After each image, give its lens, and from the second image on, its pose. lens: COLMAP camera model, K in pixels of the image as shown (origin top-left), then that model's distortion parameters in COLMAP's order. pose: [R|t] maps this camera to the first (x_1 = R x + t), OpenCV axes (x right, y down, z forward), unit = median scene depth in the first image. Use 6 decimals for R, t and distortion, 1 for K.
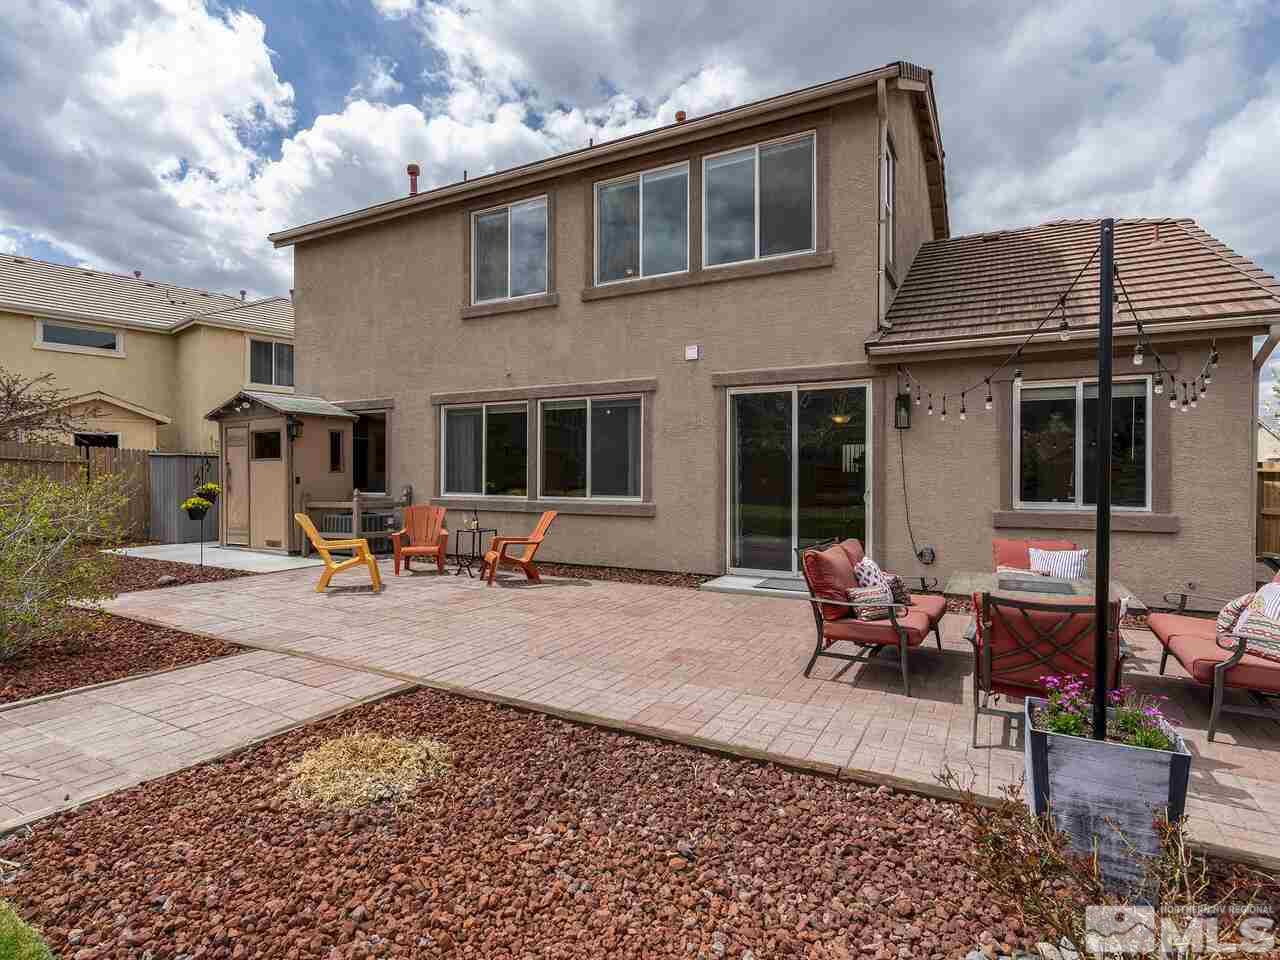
lens RADIAL K [[689.7, 0, 640.0], [0, 689.7, 480.0], [0, 0, 1]] dist [-0.010052, 0.001373]
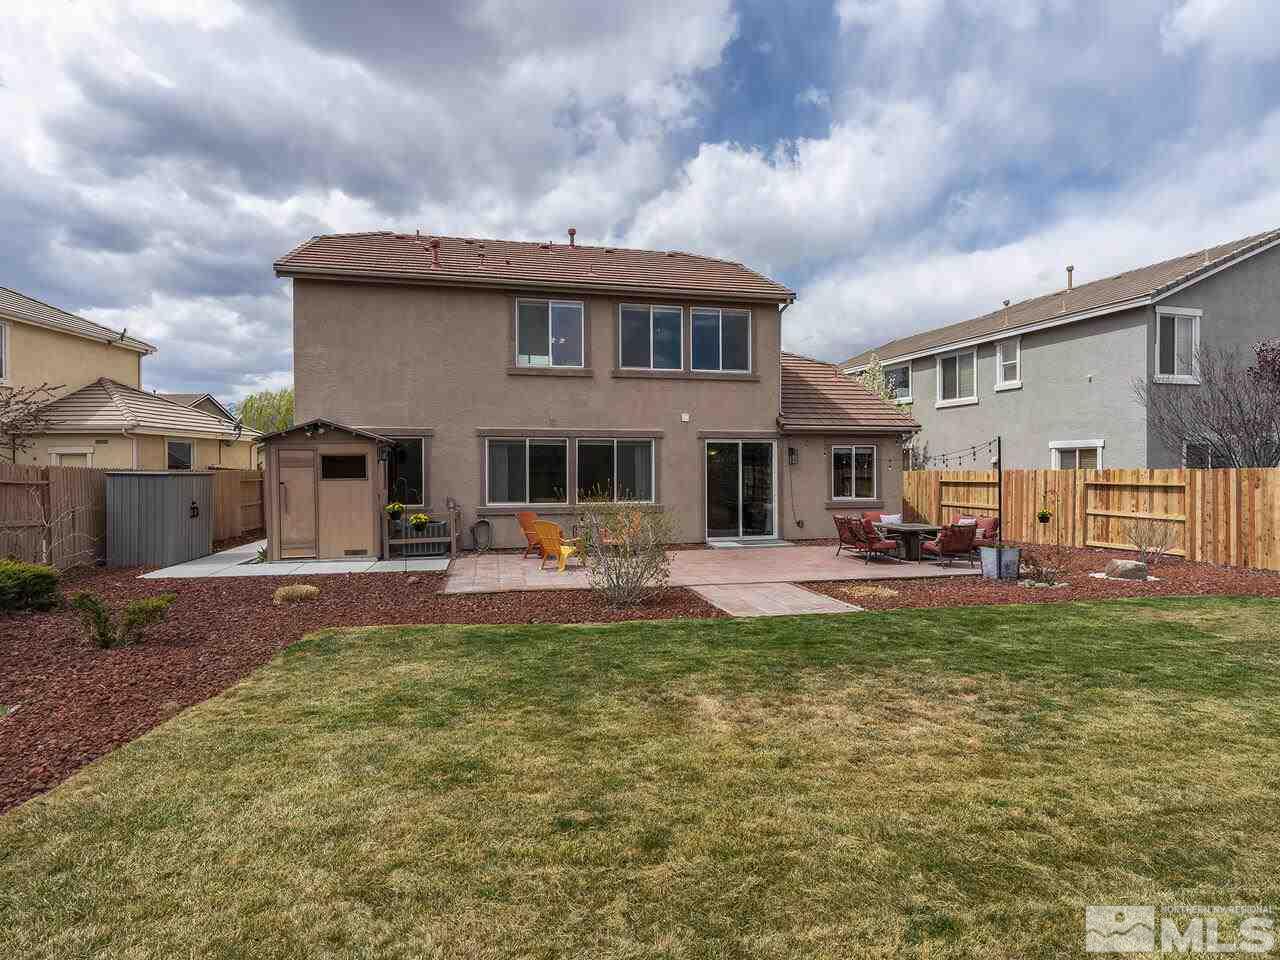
lens RADIAL K [[670.1, 0, 642.5], [0, 670.1, 472.1], [0, 0, 1]] dist [-0.003536, 0.000002]
pose [[0.745446, -0.008965, 0.666506, -0.974501], [0.009629, 0.999950, 0.002680, -0.043296], [-0.666496, 0.004420, 0.745495, -0.169233]]
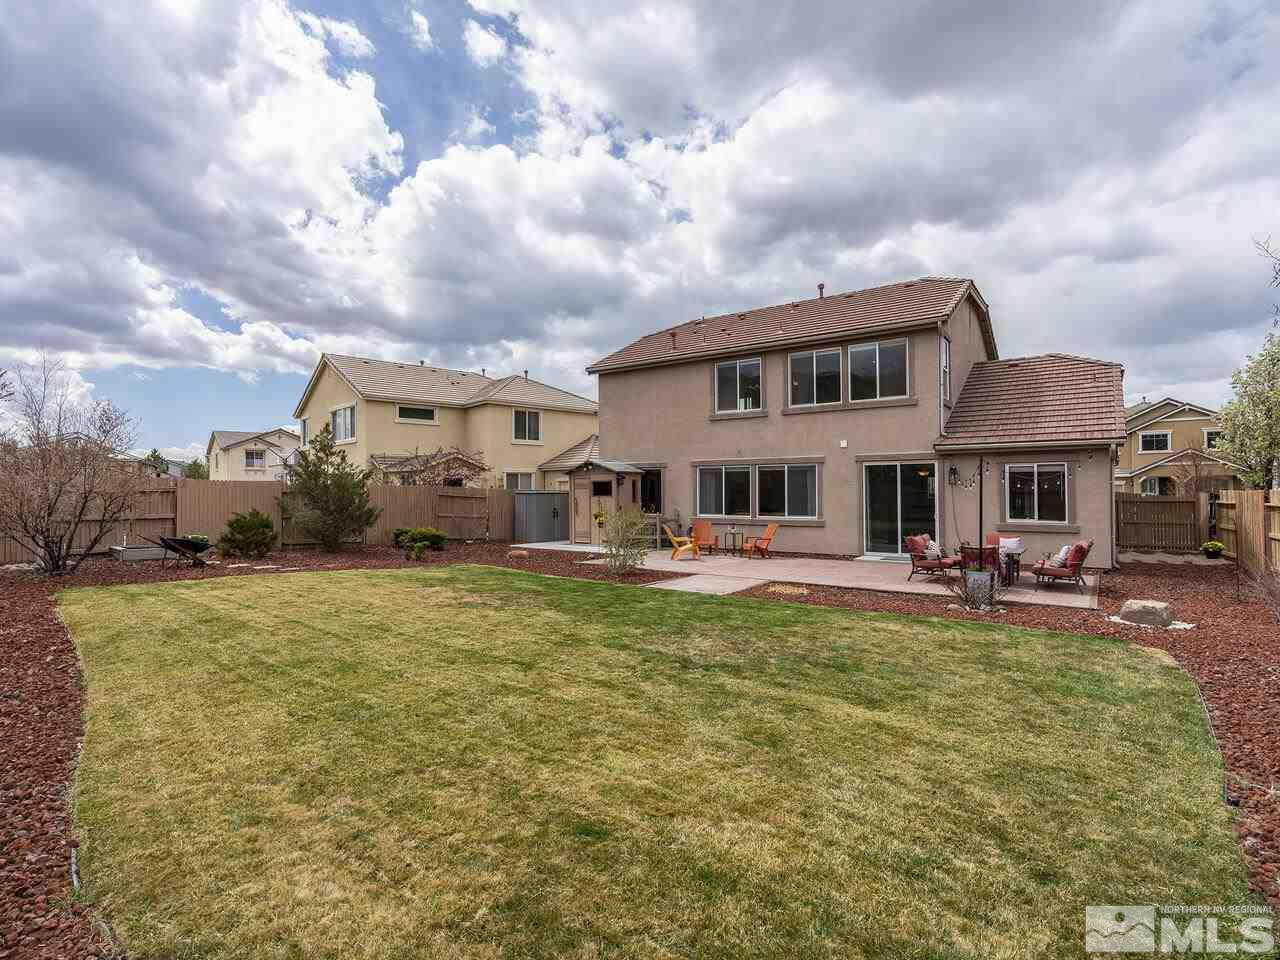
lens RADIAL K [[670.1, 0, 642.5], [0, 670.1, 472.1], [0, 0, 1]] dist [-0.003536, 0.000002]
pose [[0.991940, -0.010213, -0.126295, -0.218574], [0.005628, 0.999314, -0.036608, -0.030397], [0.126582, 0.035602, 0.991317, -0.835641]]
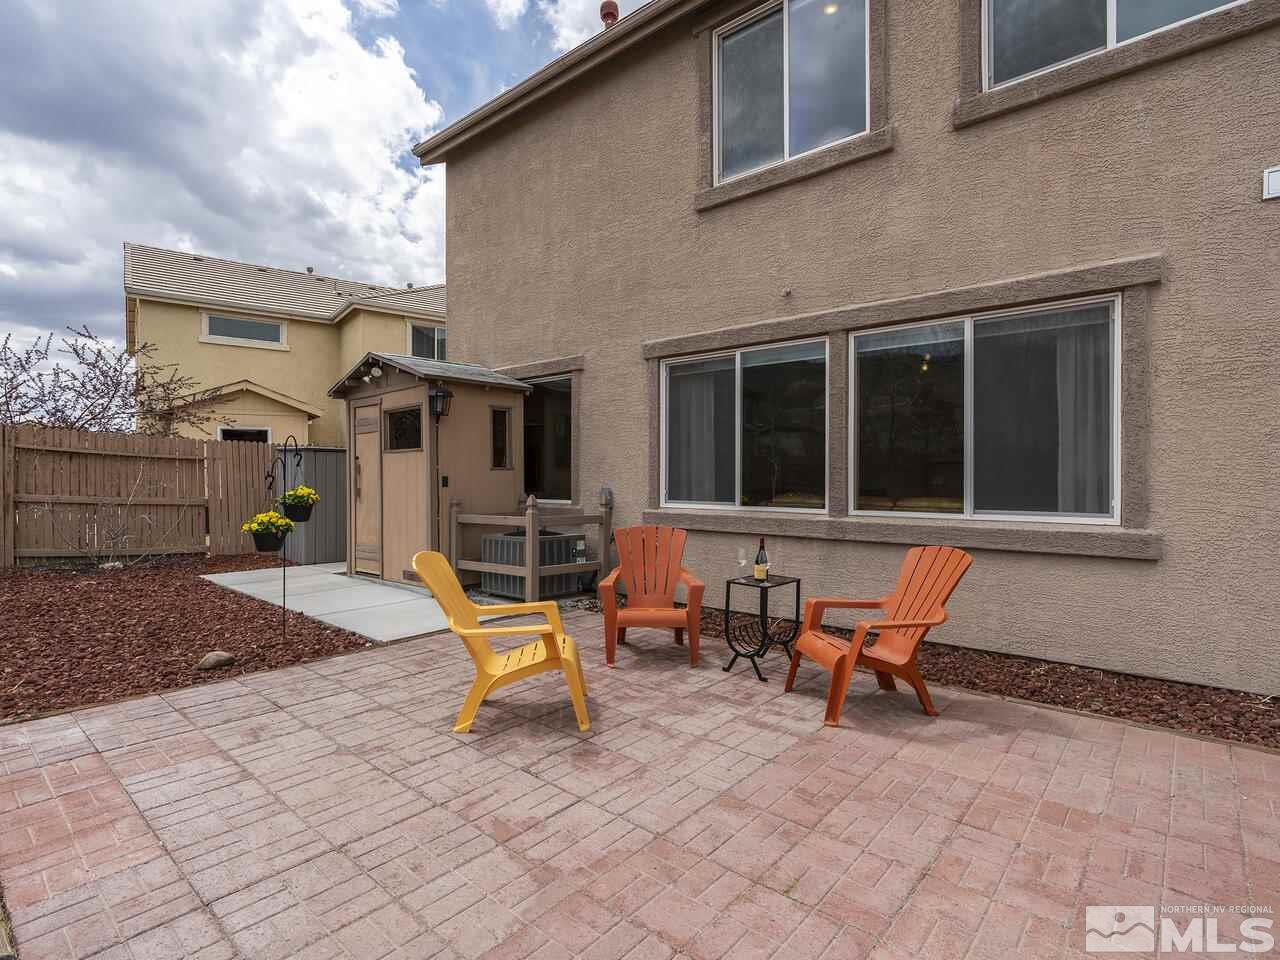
lens RADIAL K [[649.4, 0, 641.5], [0, 649.4, 473.7], [0, 0, 1]] dist [-0.005193, 0.000402]
pose [[0.979503, -0.004049, -0.201389, -0.198652], [0.001954, 0.999942, -0.010603, 0.000037], [0.201420, 0.009992, 0.979454, 0.452355]]
